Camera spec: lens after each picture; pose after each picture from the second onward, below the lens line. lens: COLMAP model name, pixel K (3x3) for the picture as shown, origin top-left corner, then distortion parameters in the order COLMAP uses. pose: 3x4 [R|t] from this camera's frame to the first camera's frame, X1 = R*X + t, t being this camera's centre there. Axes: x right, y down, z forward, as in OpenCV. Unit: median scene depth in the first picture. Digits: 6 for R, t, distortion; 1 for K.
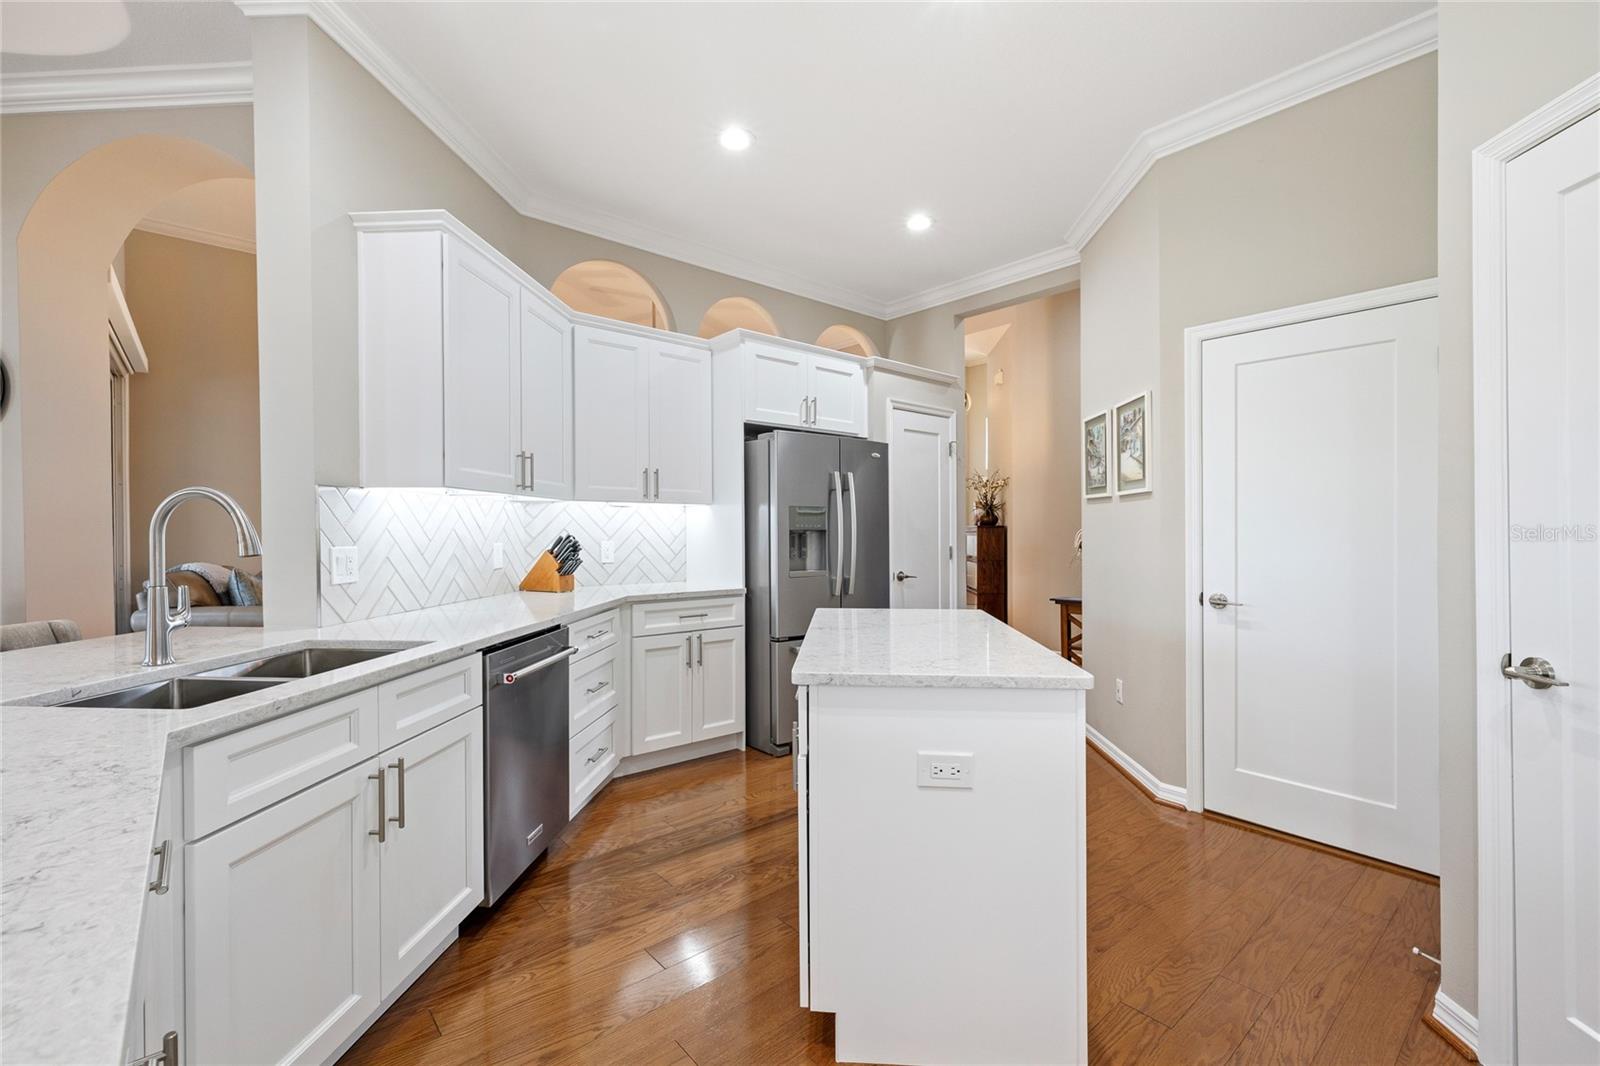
lens RADIAL K [[679.9, 0, 806.4], [0, 679.9, 525.6], [0, 0, 1]] dist [0.002577, 0.000268]
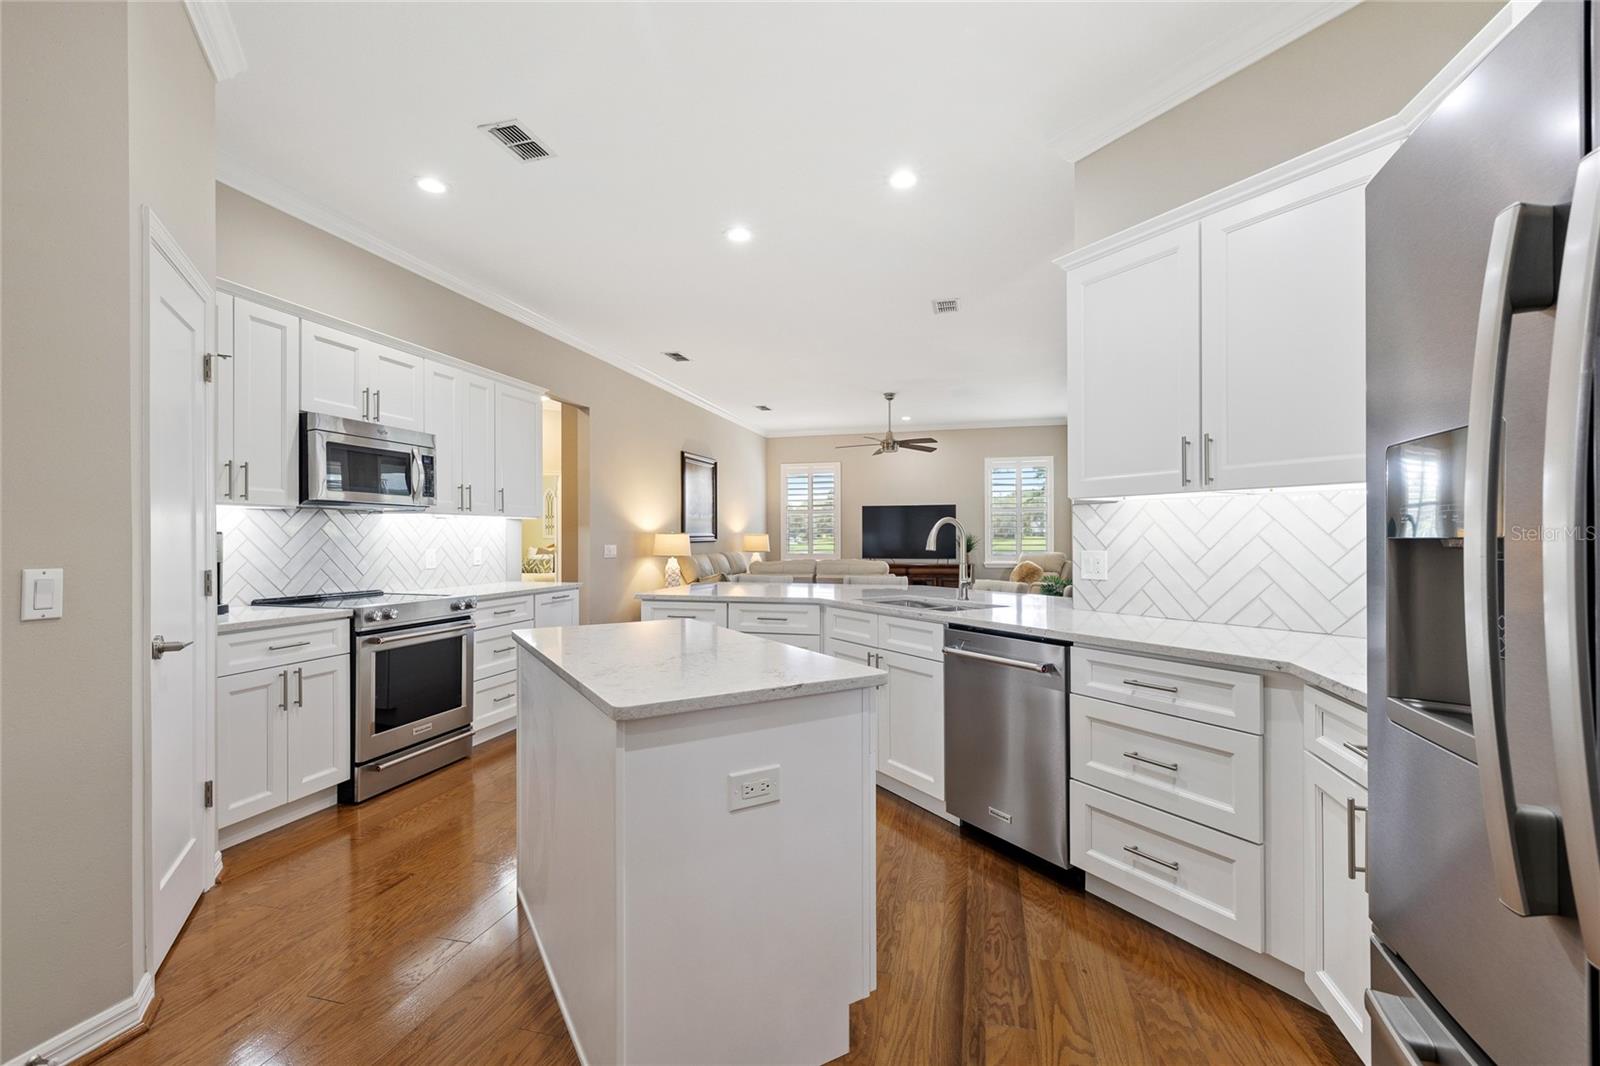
lens RADIAL K [[679.9, 0, 785.0], [0, 679.9, 540.3], [0, 0, 1]] dist [0.002577, 0.000268]
pose [[-0.821227, 0.000478, -0.570601, 0.351694], [0.002743, 0.999991, -0.003110, 0.009895], [0.570594, -0.004119, -0.821222, 1.183232]]
